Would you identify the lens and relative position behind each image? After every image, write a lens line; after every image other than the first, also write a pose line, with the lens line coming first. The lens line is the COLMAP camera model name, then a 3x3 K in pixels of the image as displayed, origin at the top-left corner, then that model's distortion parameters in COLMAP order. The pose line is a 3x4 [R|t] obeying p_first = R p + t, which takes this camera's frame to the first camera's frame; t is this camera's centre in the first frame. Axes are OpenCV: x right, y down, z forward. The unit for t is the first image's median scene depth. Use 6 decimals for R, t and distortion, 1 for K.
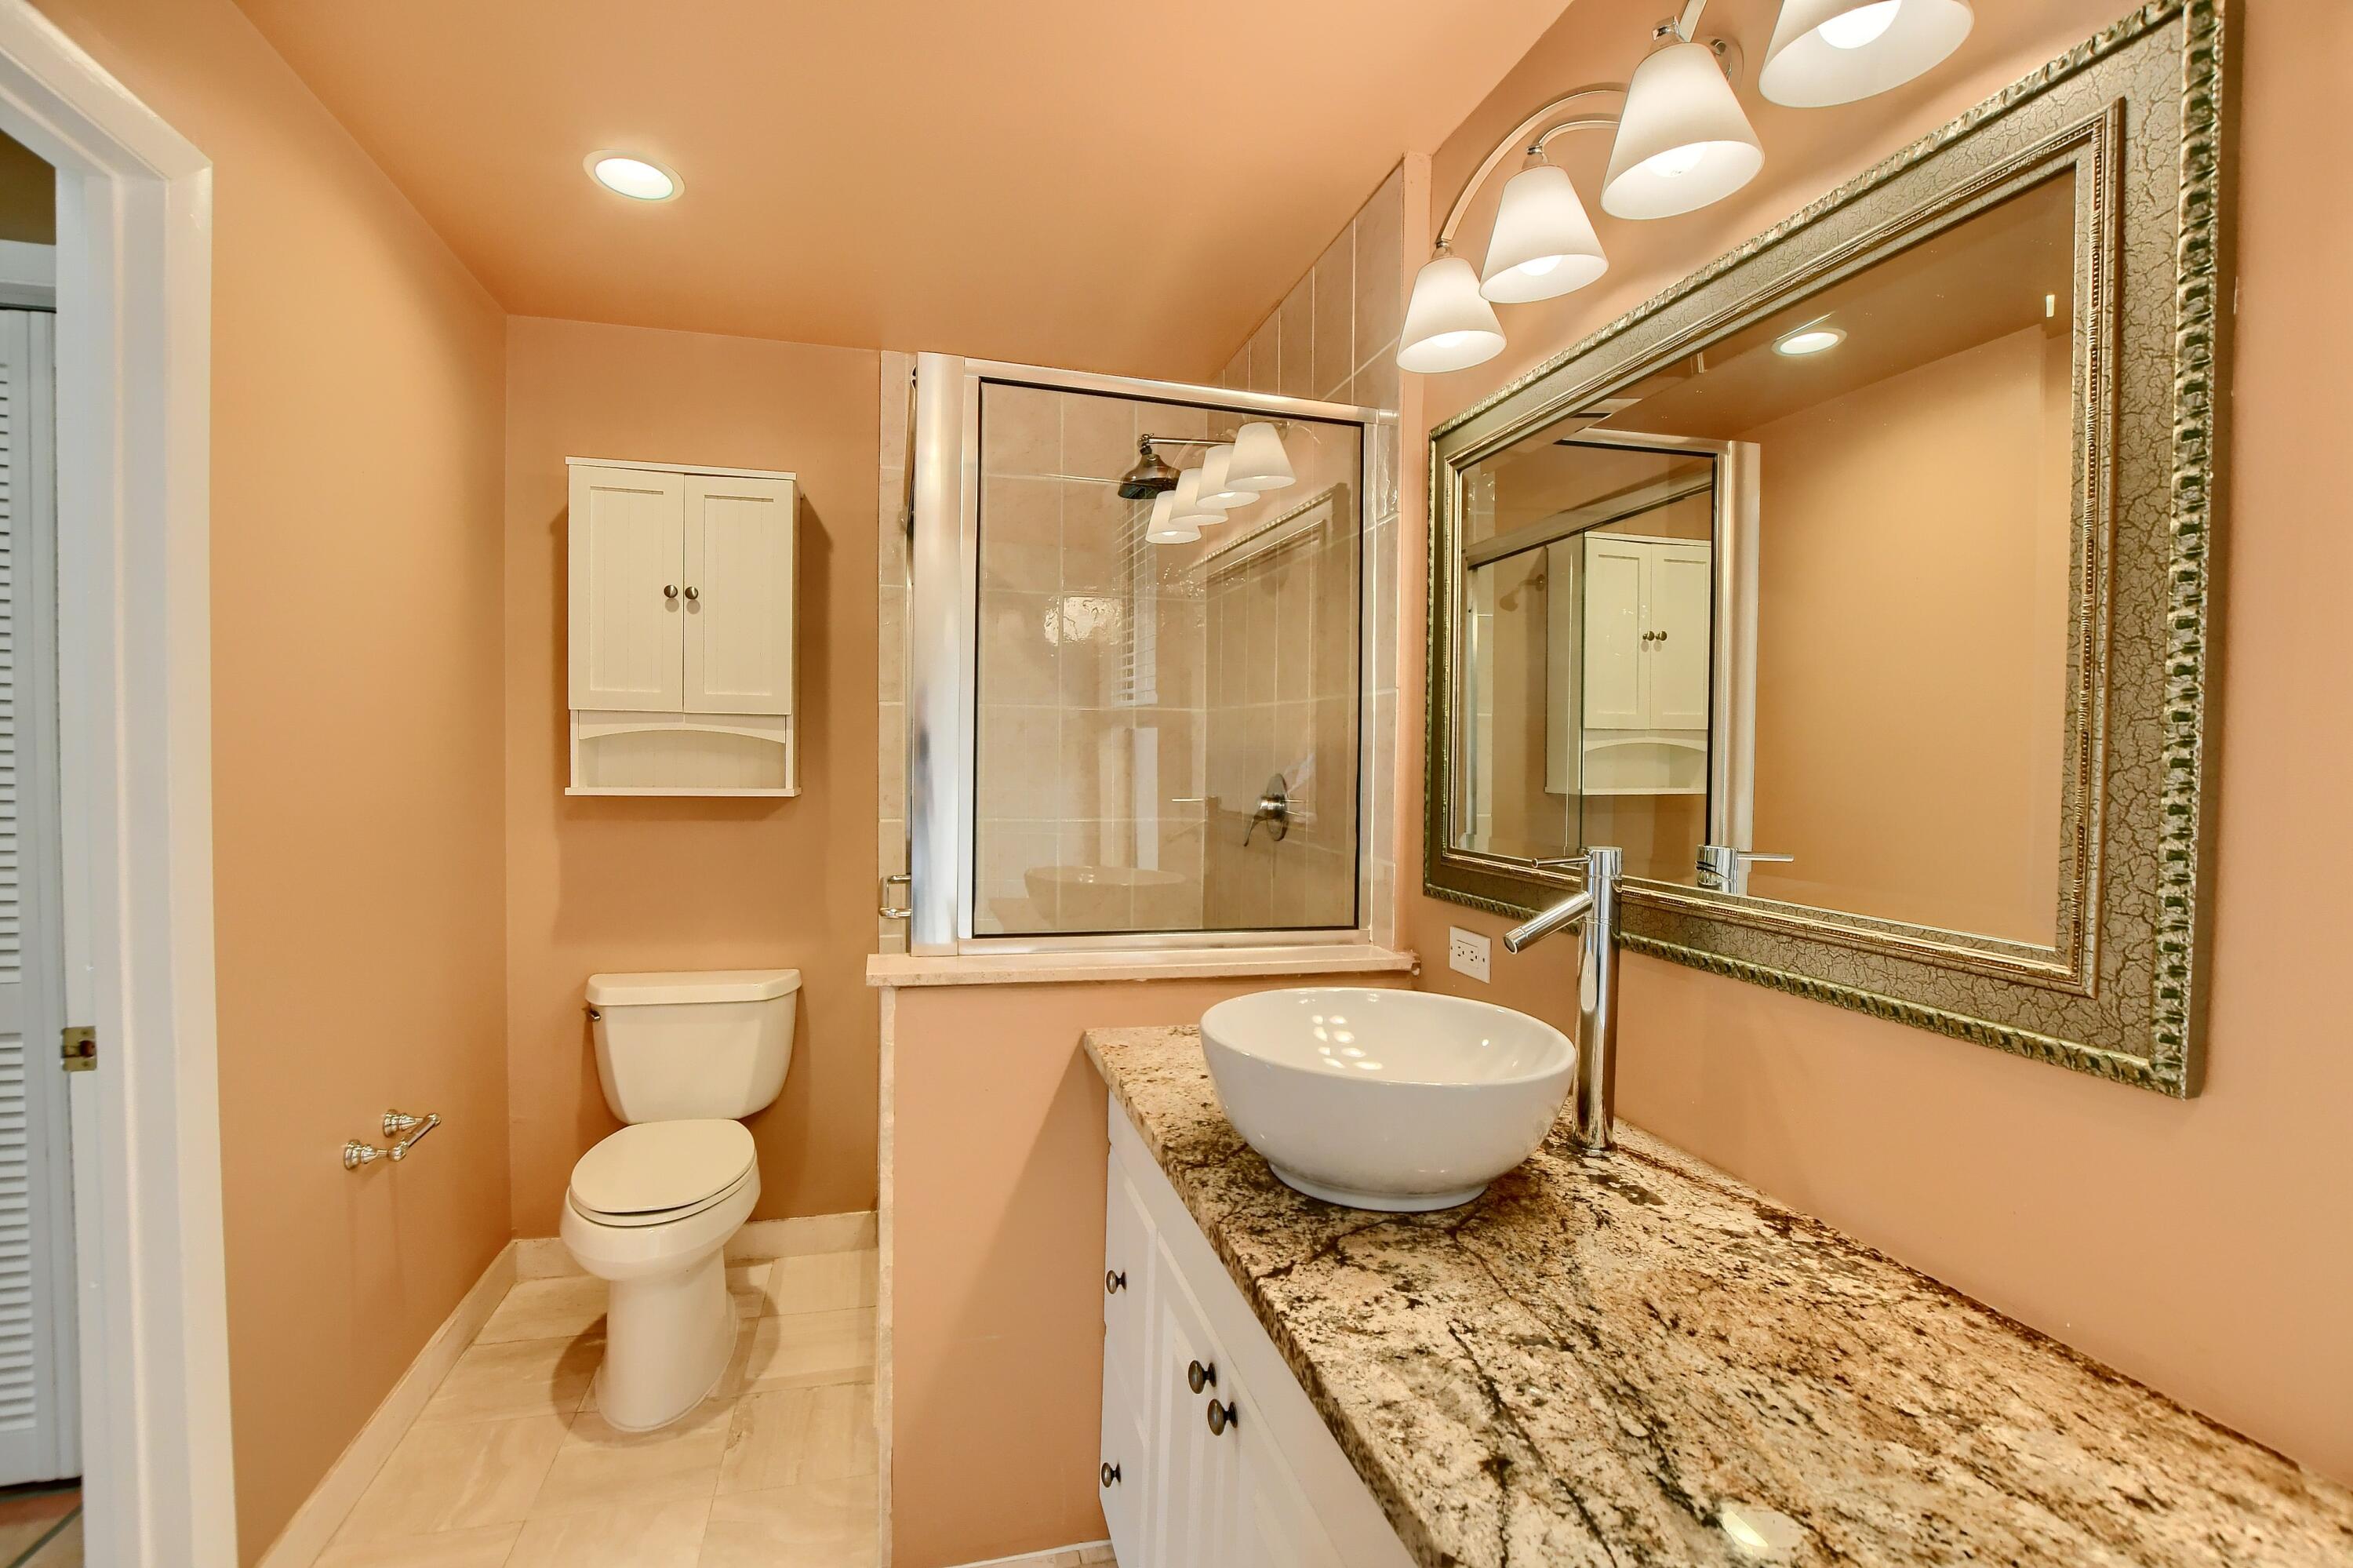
lens RADIAL K [[1040.6, 0, 1162.7], [0, 1040.6, 788.0], [0, 0, 1]] dist [-0.023698, 0.000916]
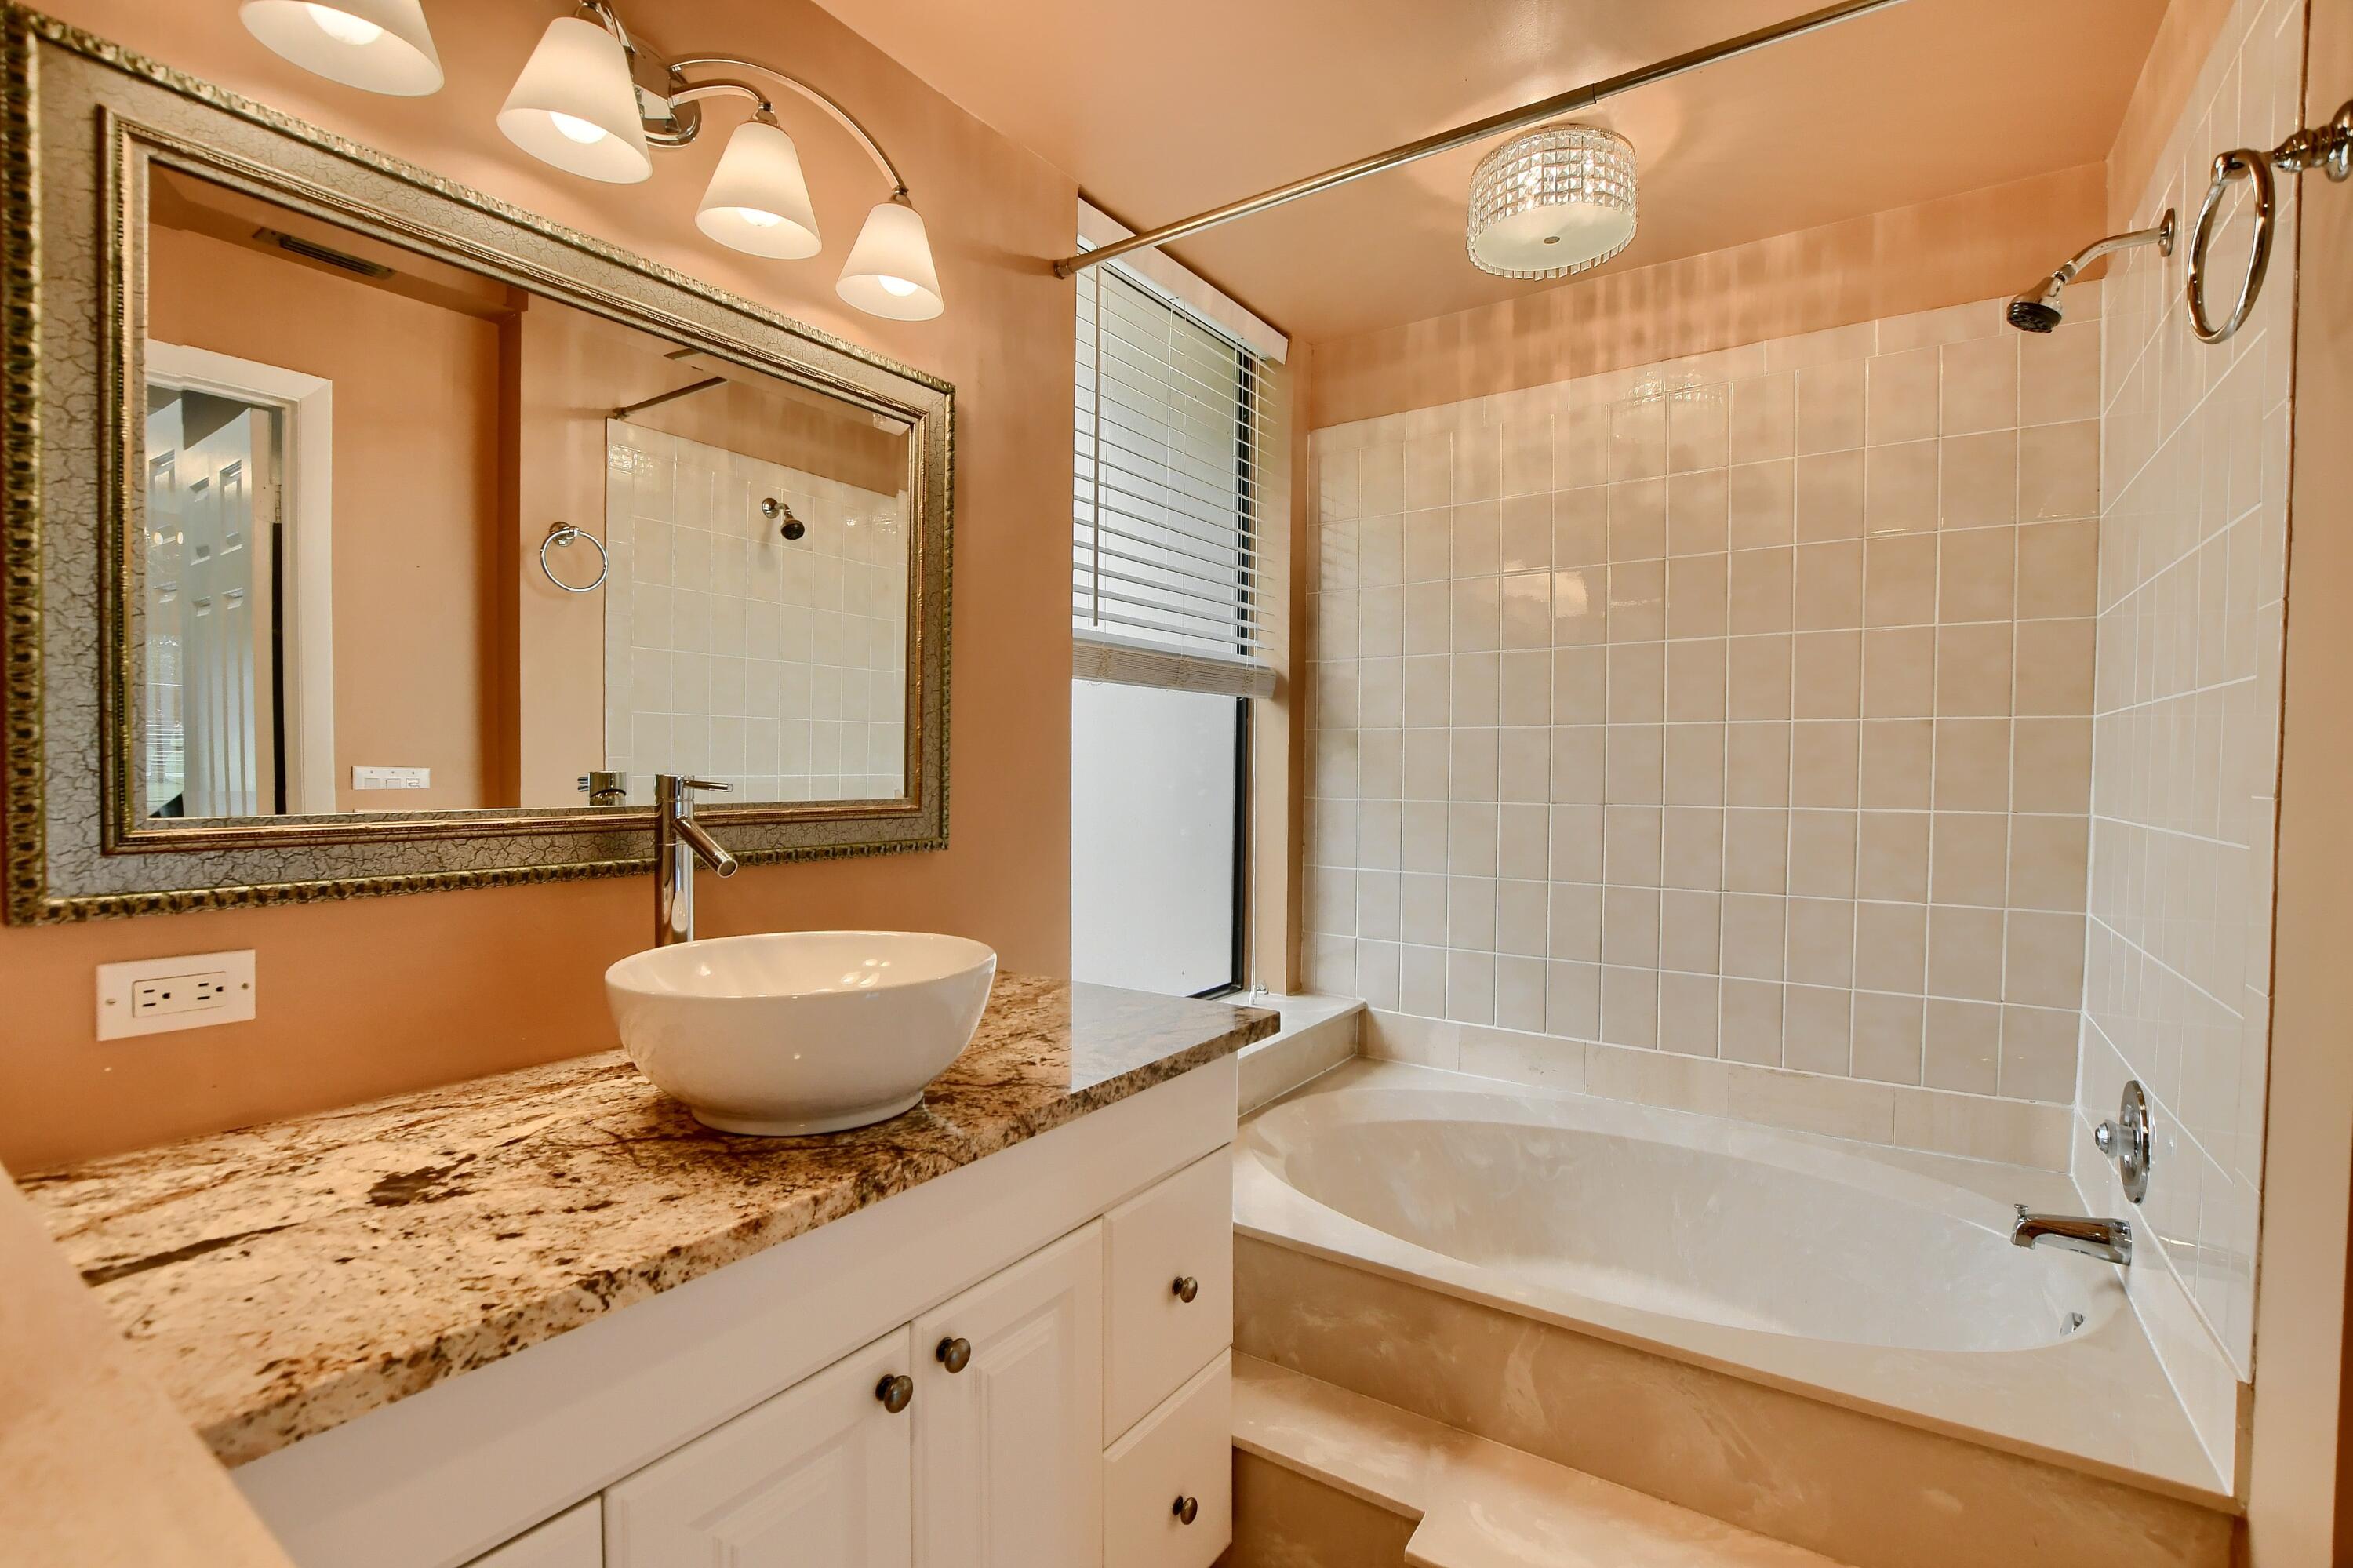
lens RADIAL K [[1040.6, 0, 1169.9], [0, 1040.6, 779.2], [0, 0, 1]] dist [-0.023698, 0.000916]
pose [[-0.663653, -0.030037, 0.747437, -0.881075], [-0.001401, 0.999242, 0.038911, 0.022418], [-0.748039, 0.024776, -0.663192, 1.629285]]
